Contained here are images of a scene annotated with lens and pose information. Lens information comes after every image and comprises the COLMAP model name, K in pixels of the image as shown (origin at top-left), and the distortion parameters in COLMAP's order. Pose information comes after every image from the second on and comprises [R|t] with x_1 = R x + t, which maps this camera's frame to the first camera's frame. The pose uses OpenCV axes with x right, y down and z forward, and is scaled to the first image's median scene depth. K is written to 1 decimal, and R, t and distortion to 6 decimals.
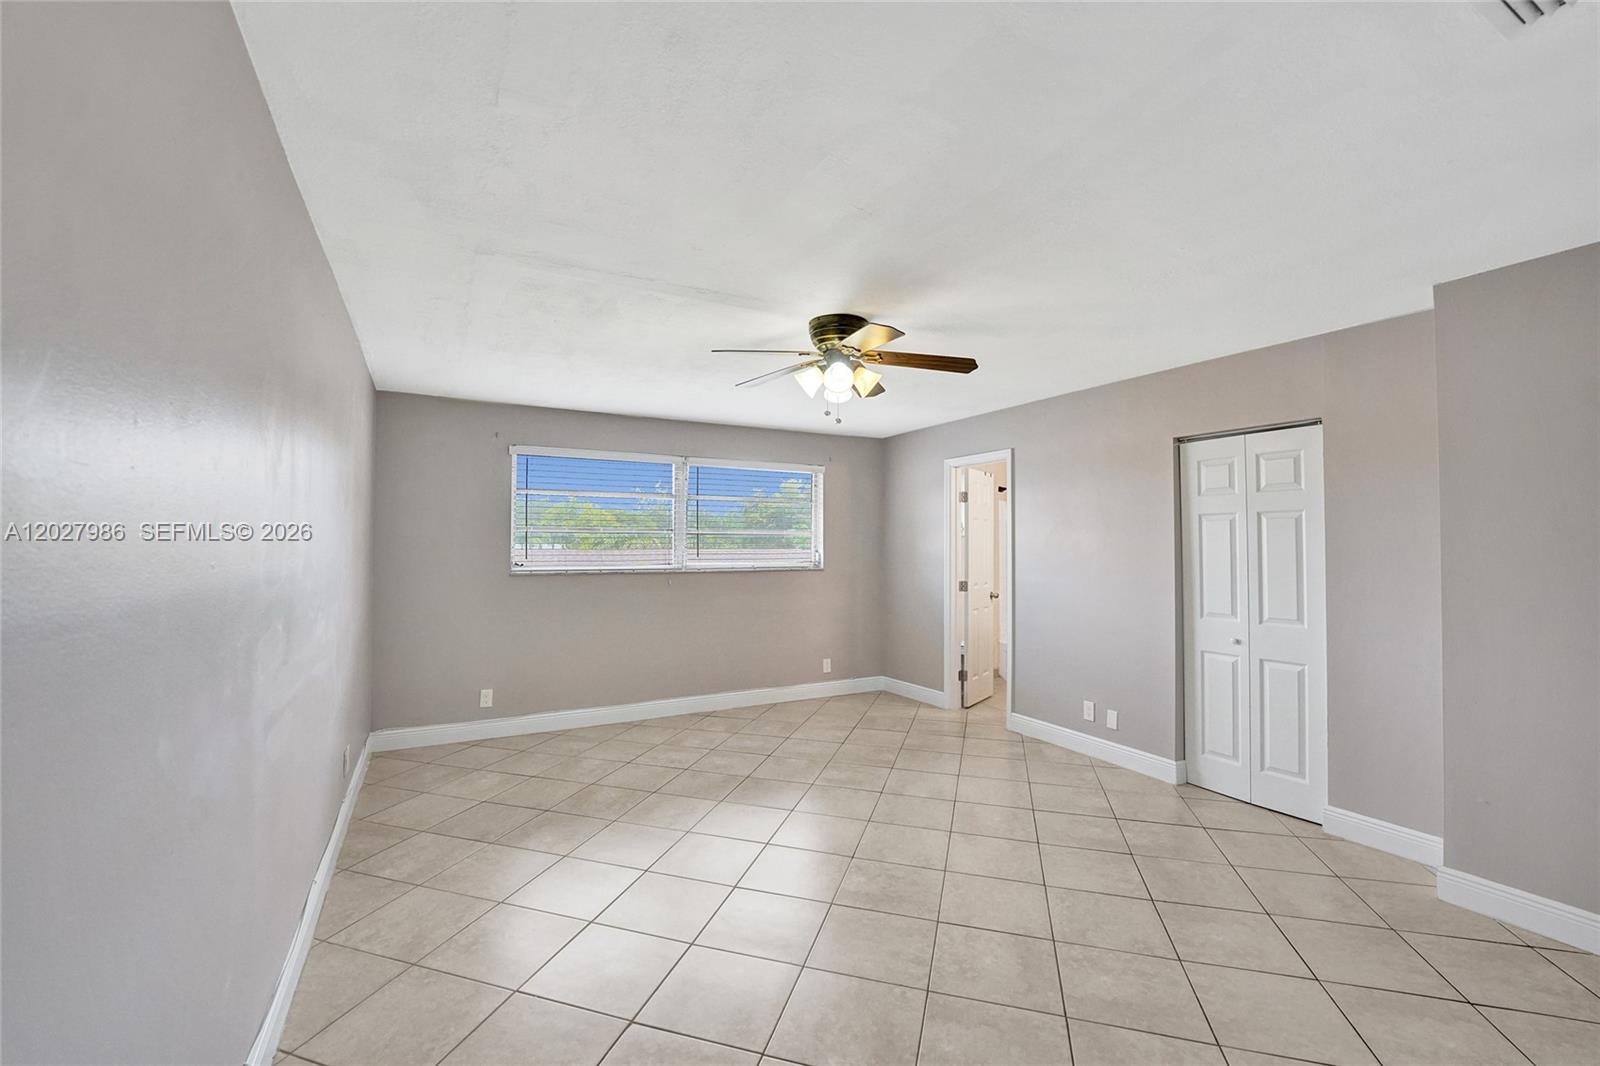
lens RADIAL K [[655.3, 0, 791.9], [0, 655.3, 531.9], [0, 0, 1]] dist [-0.010909, 0.001215]
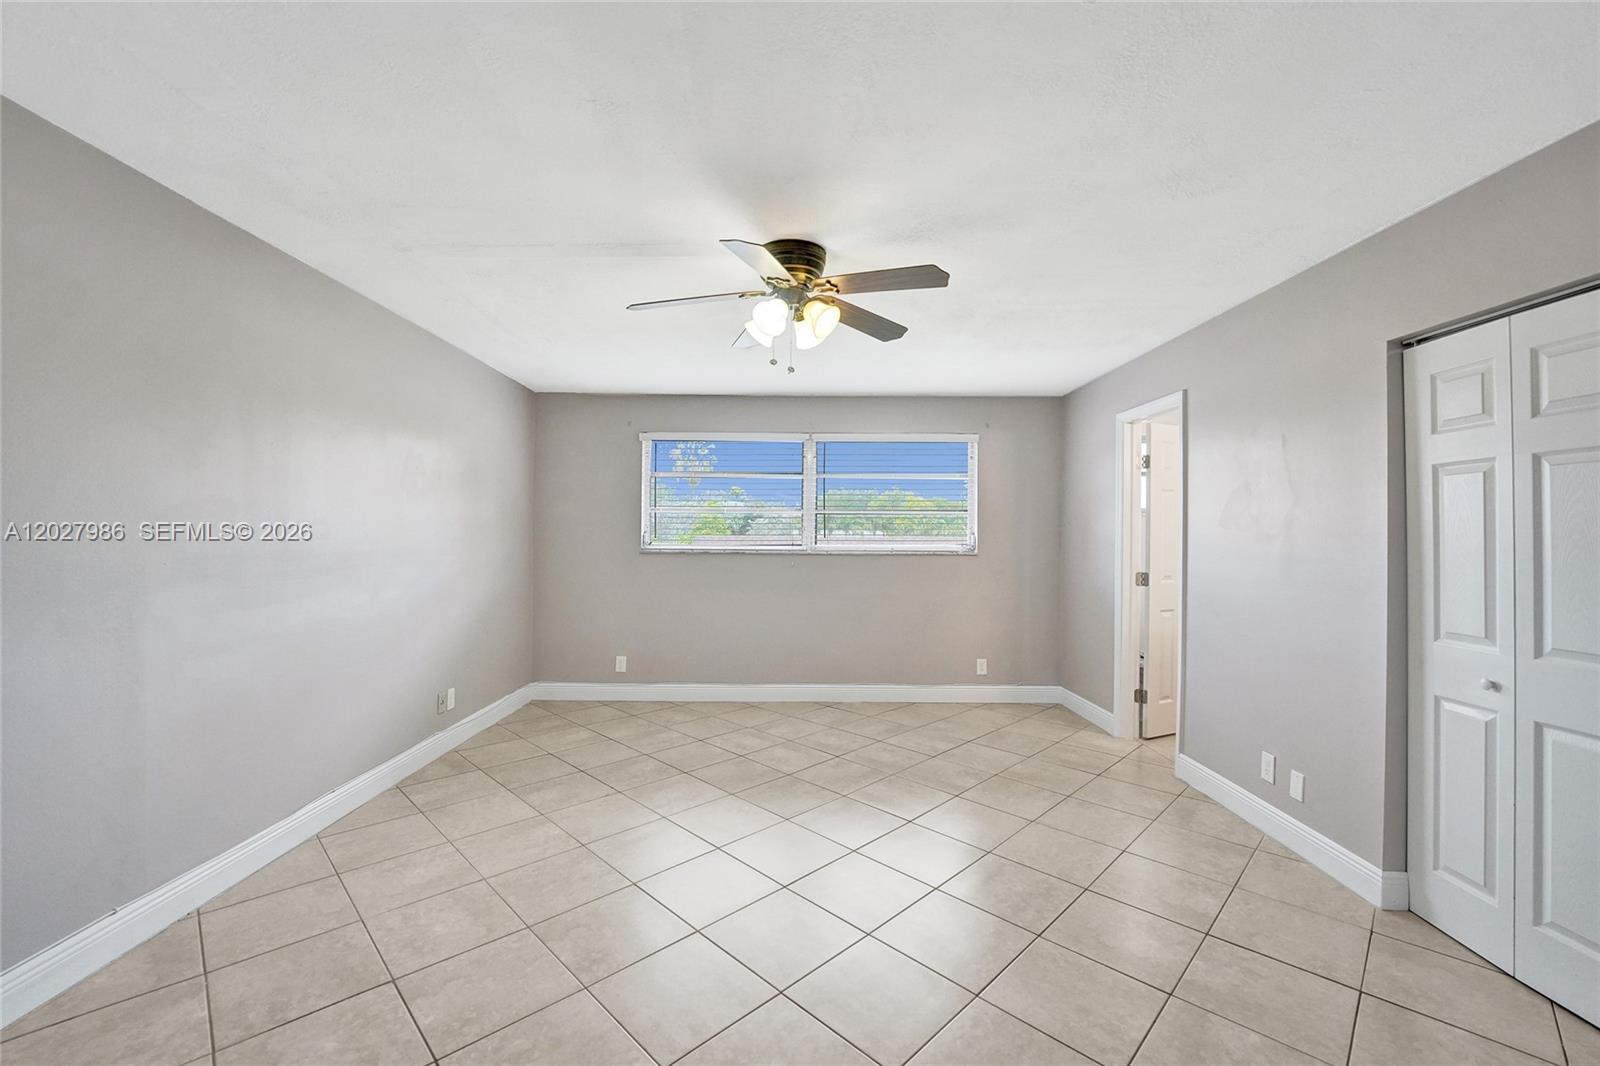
lens RADIAL K [[655.3, 0, 799.6], [0, 655.3, 532.0], [0, 0, 1]] dist [-0.010909, 0.001215]
pose [[0.883242, 0.002073, -0.468913, 0.316319], [0.005761, 0.999867, 0.015271, 0.017102], [0.468882, -0.016190, 0.883112, 0.170959]]
